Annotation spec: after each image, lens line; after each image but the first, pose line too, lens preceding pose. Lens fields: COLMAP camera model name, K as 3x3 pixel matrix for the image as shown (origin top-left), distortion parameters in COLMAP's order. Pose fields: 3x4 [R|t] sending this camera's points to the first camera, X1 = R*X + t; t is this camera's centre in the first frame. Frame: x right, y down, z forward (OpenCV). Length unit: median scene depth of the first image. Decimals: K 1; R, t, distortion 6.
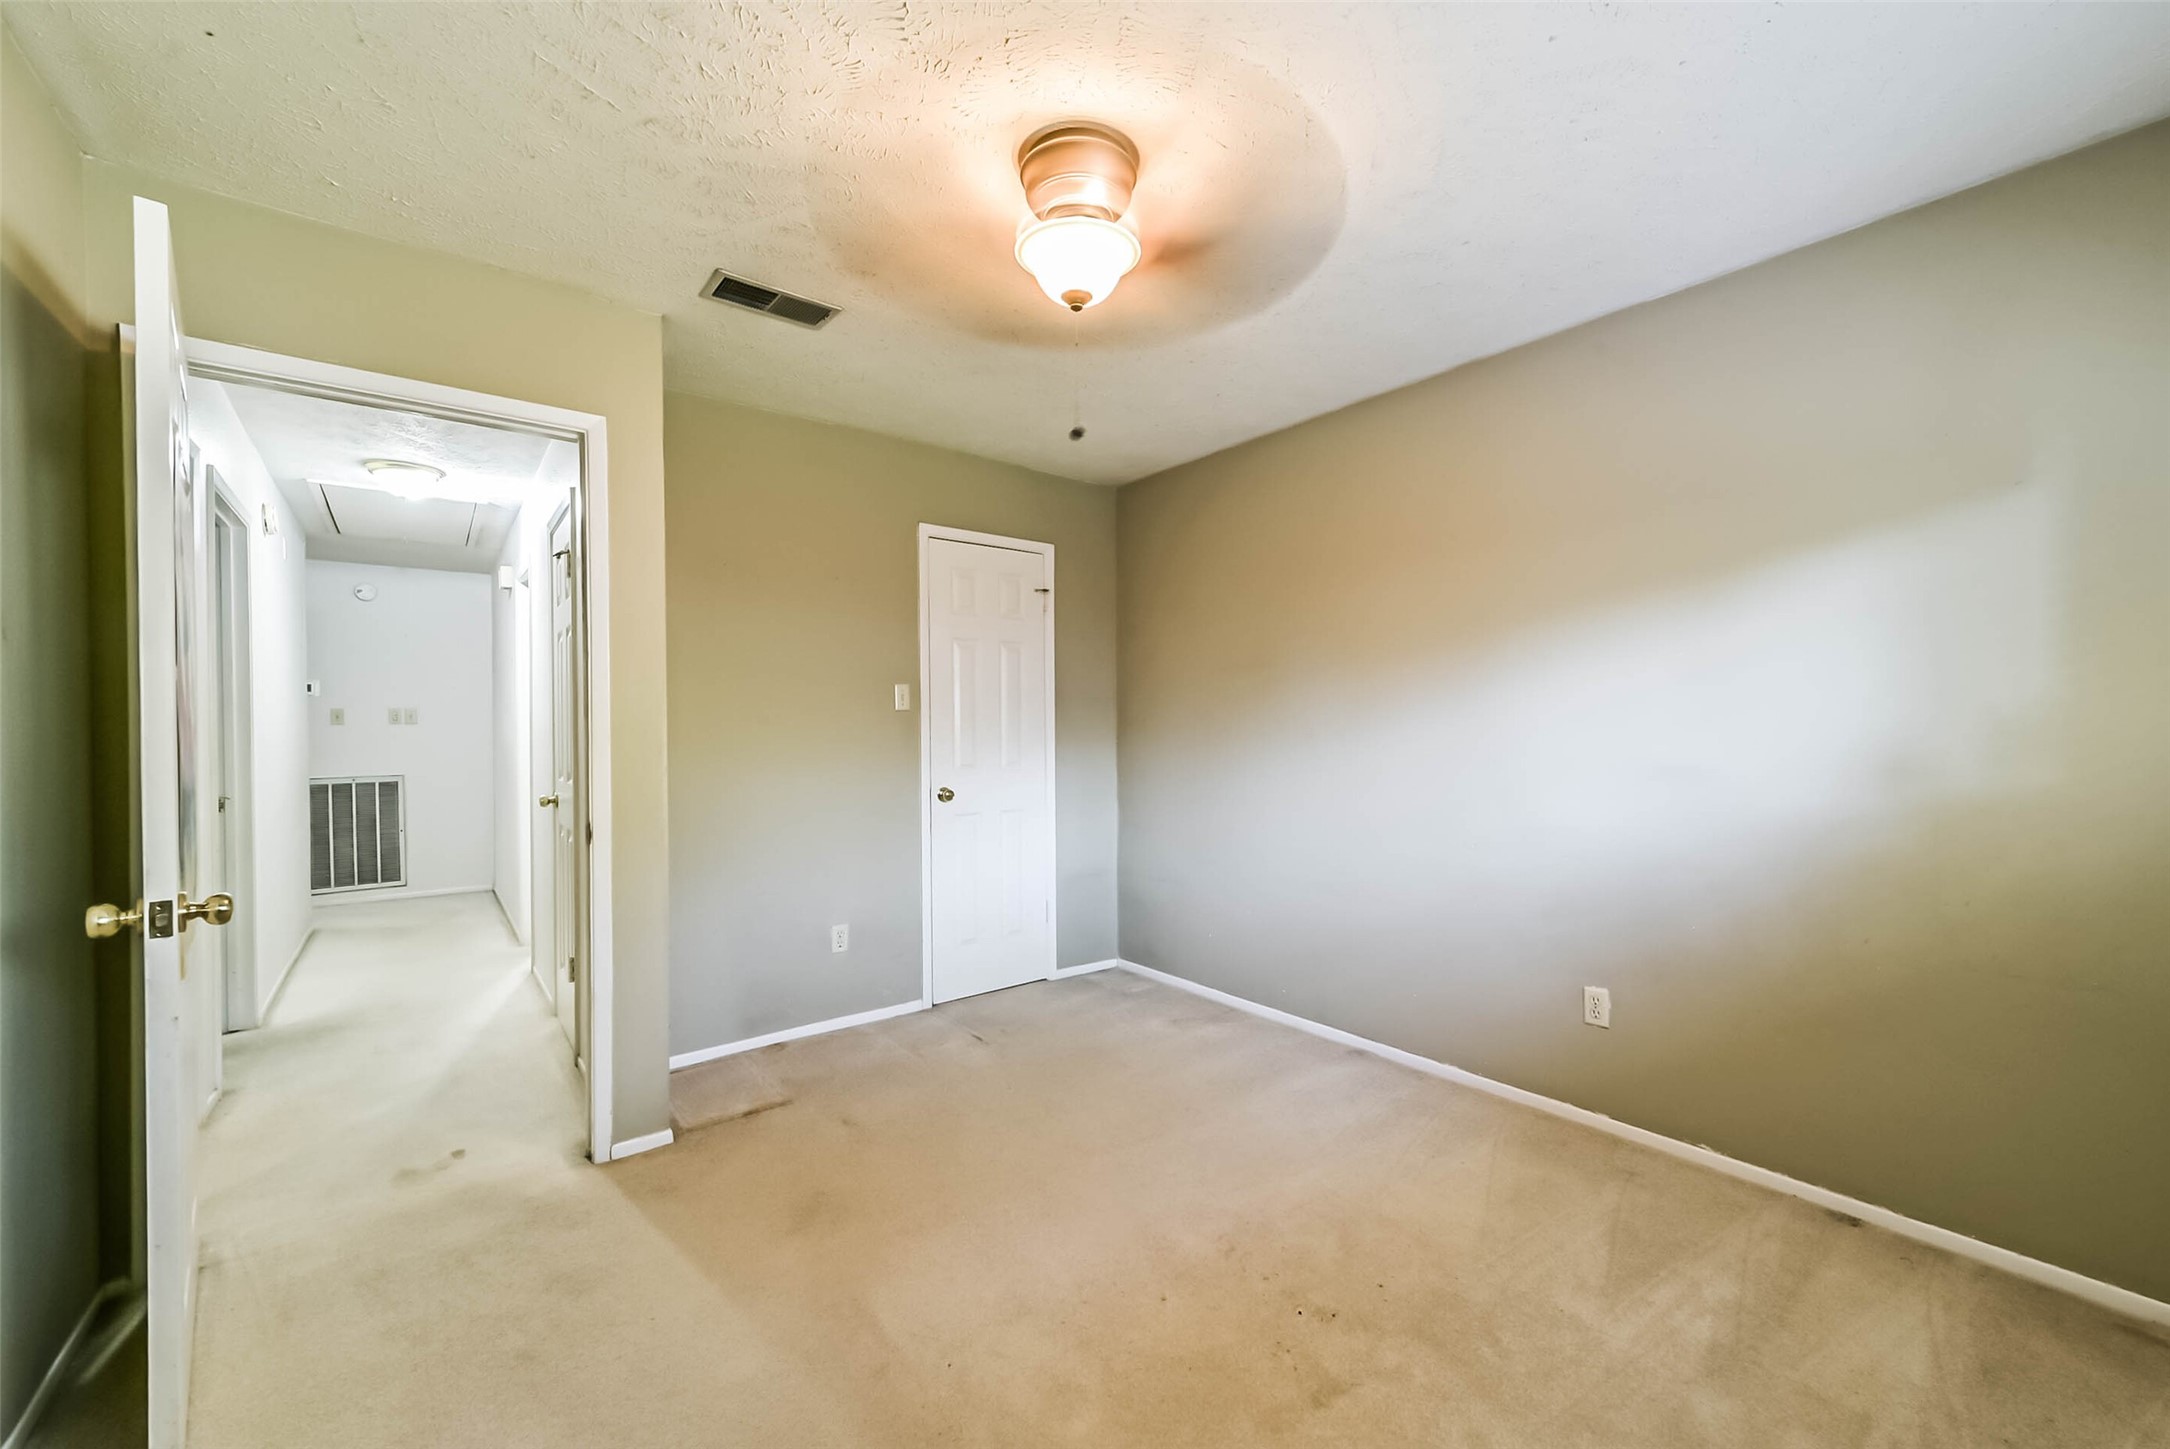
lens RADIAL K [[856.8, 0, 1081.3], [0, 856.8, 732.9], [0, 0, 1]] dist [0.005888, -0.000965]
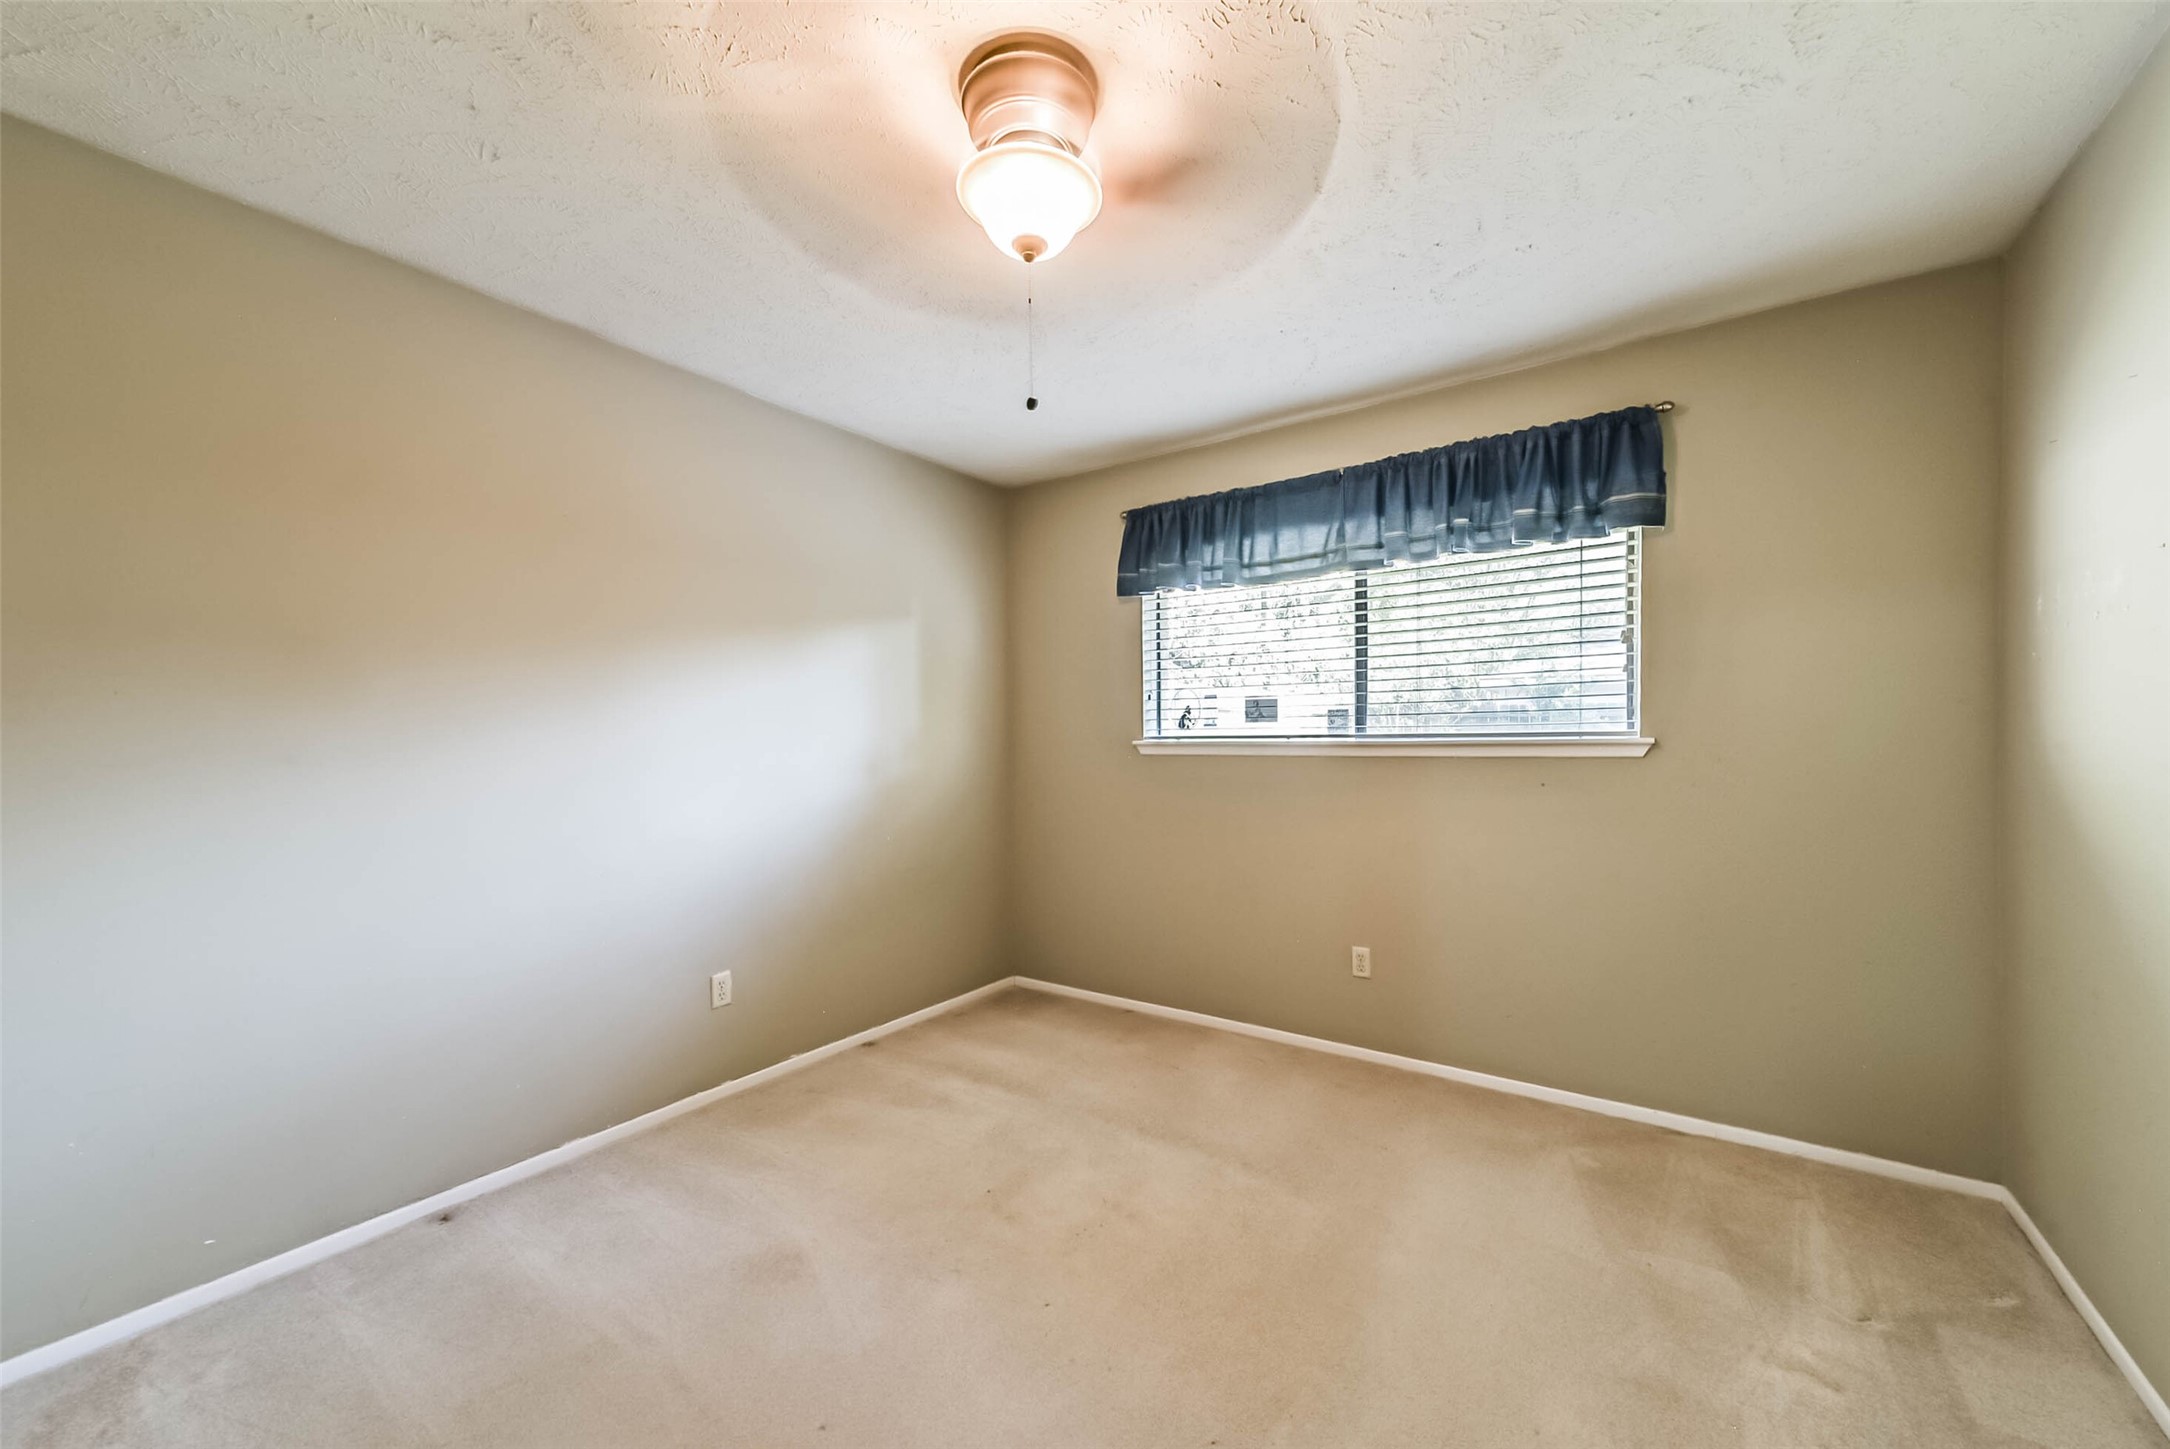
lens RADIAL K [[856.8, 0, 1081.3], [0, 856.8, 732.9], [0, 0, 1]] dist [0.005888, -0.000965]
pose [[-0.345732, 0.019170, 0.938137, -0.671919], [0.009926, 0.999810, -0.016773, 0.007239], [-0.938281, 0.003513, -0.345857, 1.018289]]
